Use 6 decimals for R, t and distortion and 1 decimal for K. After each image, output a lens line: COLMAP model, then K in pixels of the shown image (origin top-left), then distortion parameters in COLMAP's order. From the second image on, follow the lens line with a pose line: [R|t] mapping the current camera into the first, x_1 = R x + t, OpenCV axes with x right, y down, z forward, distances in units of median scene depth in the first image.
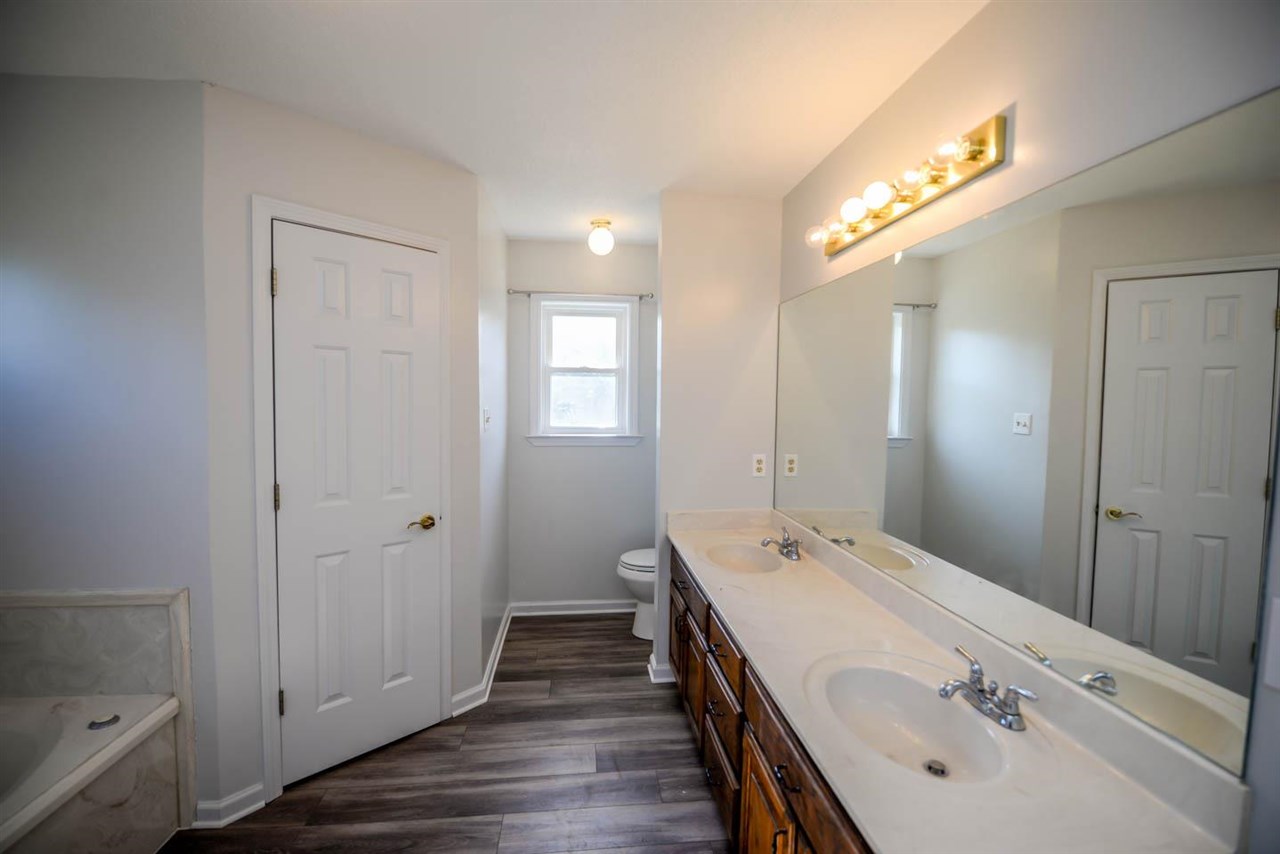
lens RADIAL K [[551.5, 0, 622.8], [0, 551.5, 418.9], [0, 0, 1]] dist [-0.012692, -0.002611]
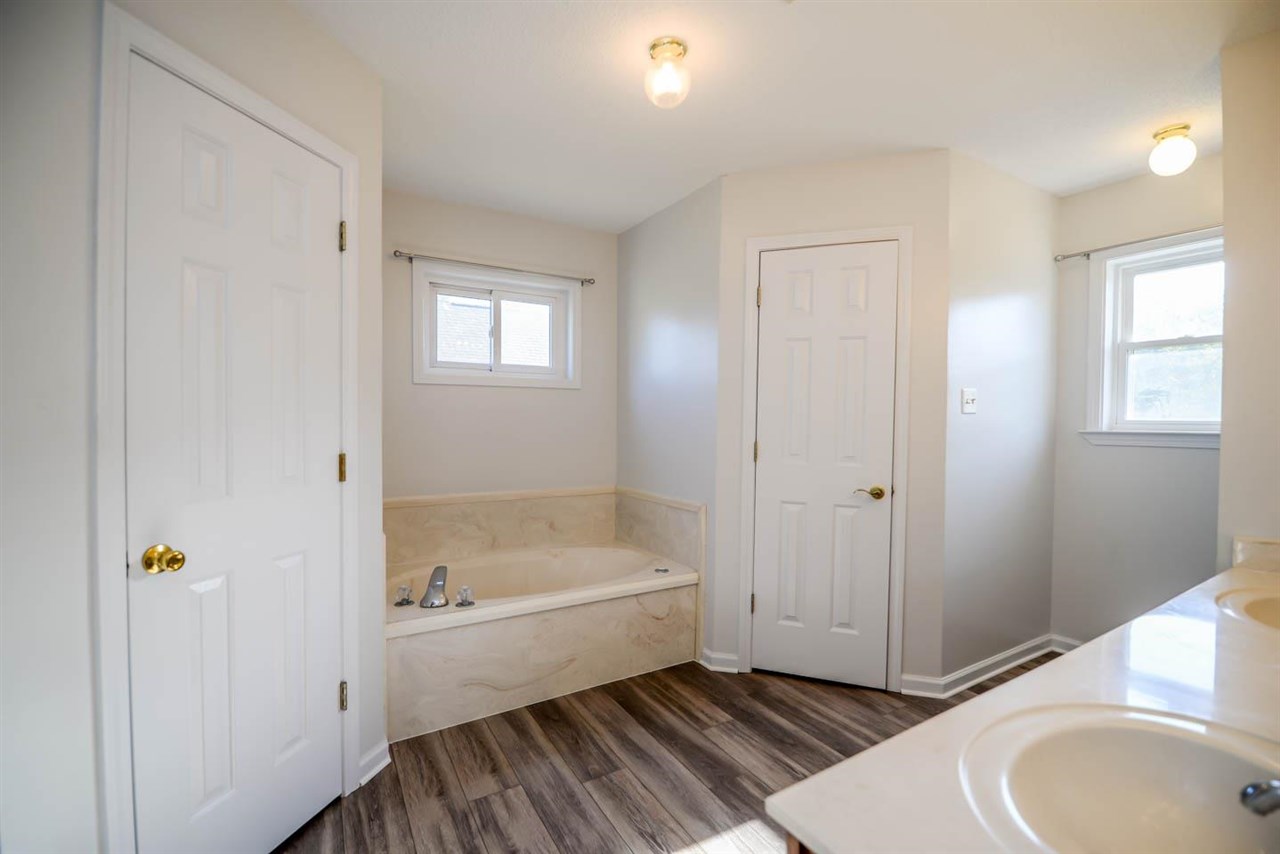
lens RADIAL K [[551.5, 0, 640.0], [0, 551.5, 418.1], [0, 0, 1]] dist [-0.012692, -0.002611]
pose [[0.430030, -0.003735, -0.902807, 0.481748], [-0.041509, 0.998852, -0.023904, 0.103333], [0.901860, 0.047754, 0.429382, 0.139823]]
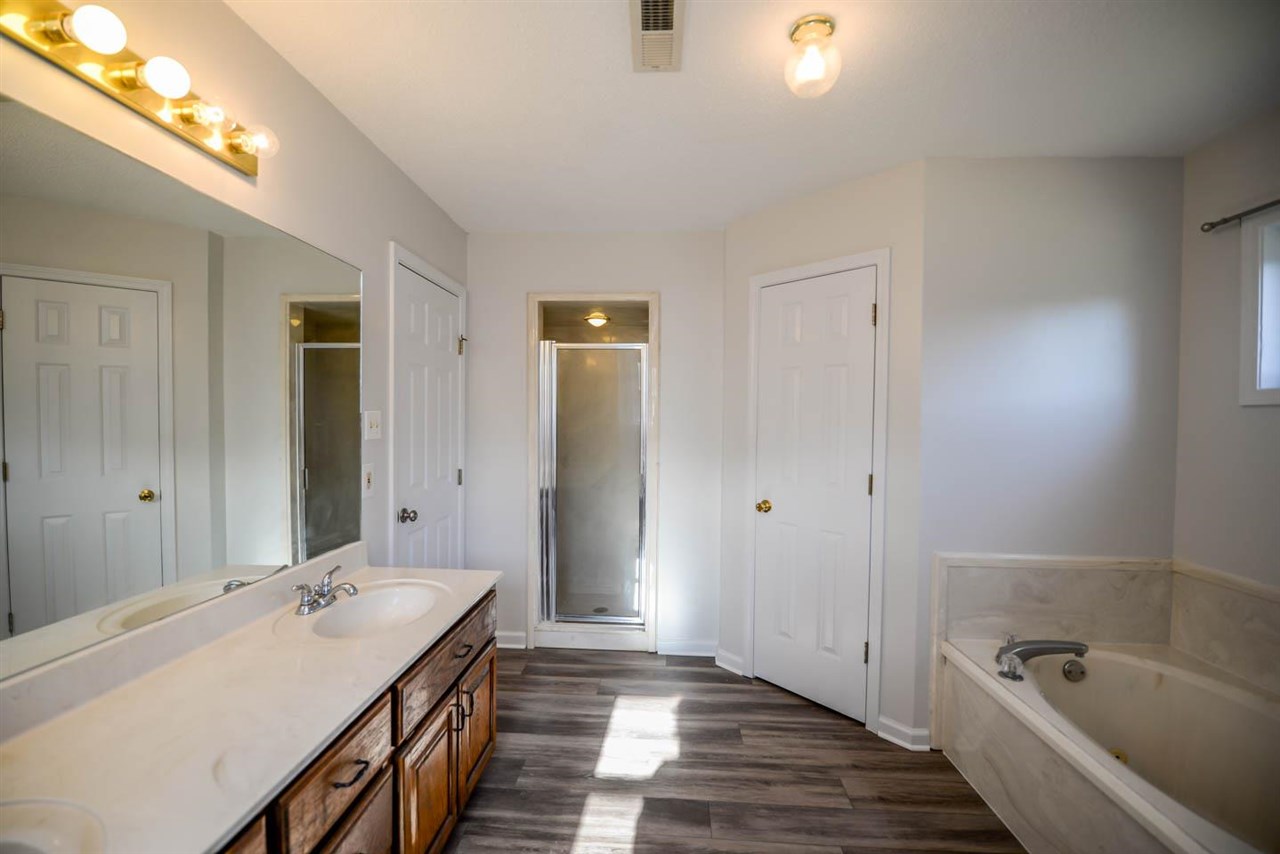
lens RADIAL K [[551.5, 0, 642.1], [0, 551.5, 423.0], [0, 0, 1]] dist [-0.012692, -0.002611]
pose [[-0.991134, -0.018596, 0.131559, -0.200367], [-0.011341, 0.998384, 0.055680, -0.017242], [-0.132382, 0.053694, -0.989743, 1.365132]]
